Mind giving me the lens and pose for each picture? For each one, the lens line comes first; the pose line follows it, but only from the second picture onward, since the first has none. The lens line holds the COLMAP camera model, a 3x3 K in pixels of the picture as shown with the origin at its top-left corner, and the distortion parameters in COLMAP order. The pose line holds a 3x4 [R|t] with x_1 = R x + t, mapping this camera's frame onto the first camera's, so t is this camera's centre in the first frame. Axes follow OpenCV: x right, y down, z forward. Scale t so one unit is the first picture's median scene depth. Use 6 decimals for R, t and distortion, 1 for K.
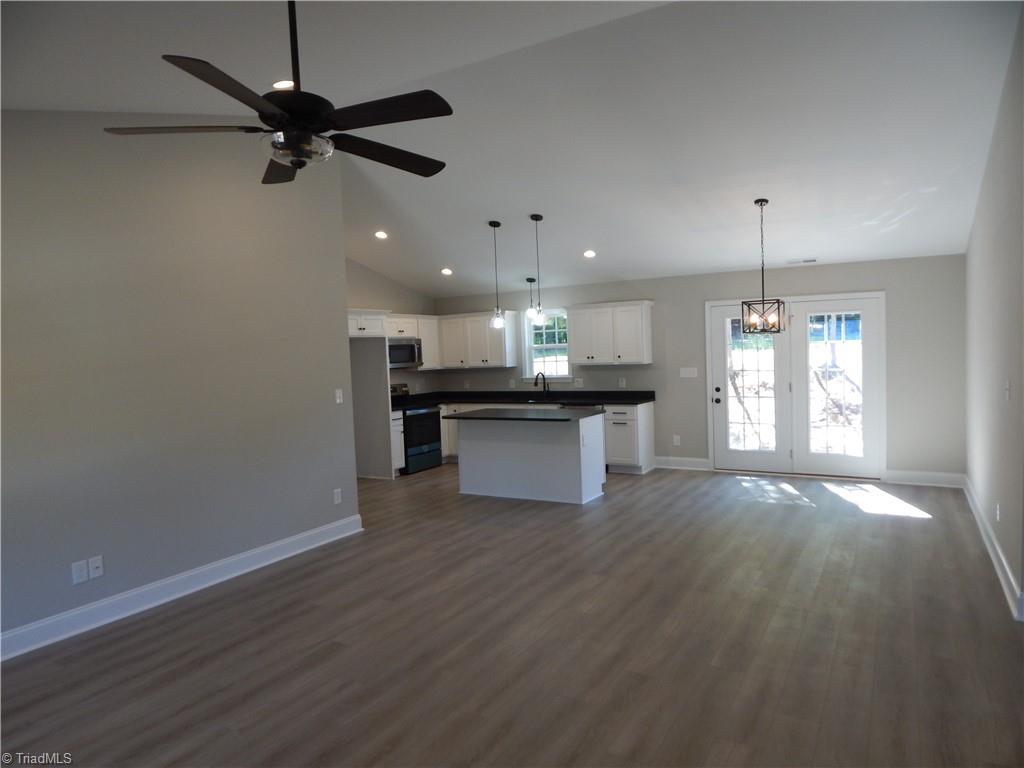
lens RADIAL K [[665.8, 0, 513.0], [0, 665.8, 381.2], [0, 0, 1]] dist [0.010863, 0.004712]
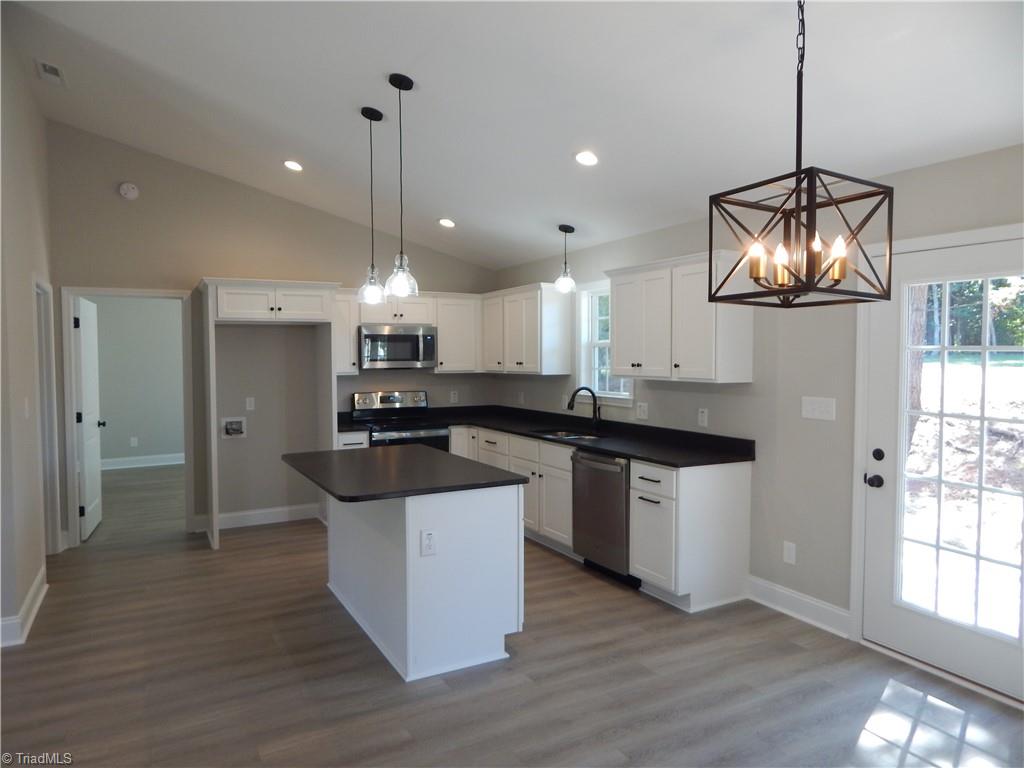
lens RADIAL K [[665.8, 0, 512.4], [0, 665.8, 388.5], [0, 0, 1]] dist [0.010863, 0.004712]
pose [[0.859920, 0.059806, -0.506914, 0.306716], [-0.051142, 0.998210, 0.031014, -0.028876], [0.507861, -0.000745, 0.861439, 0.500473]]
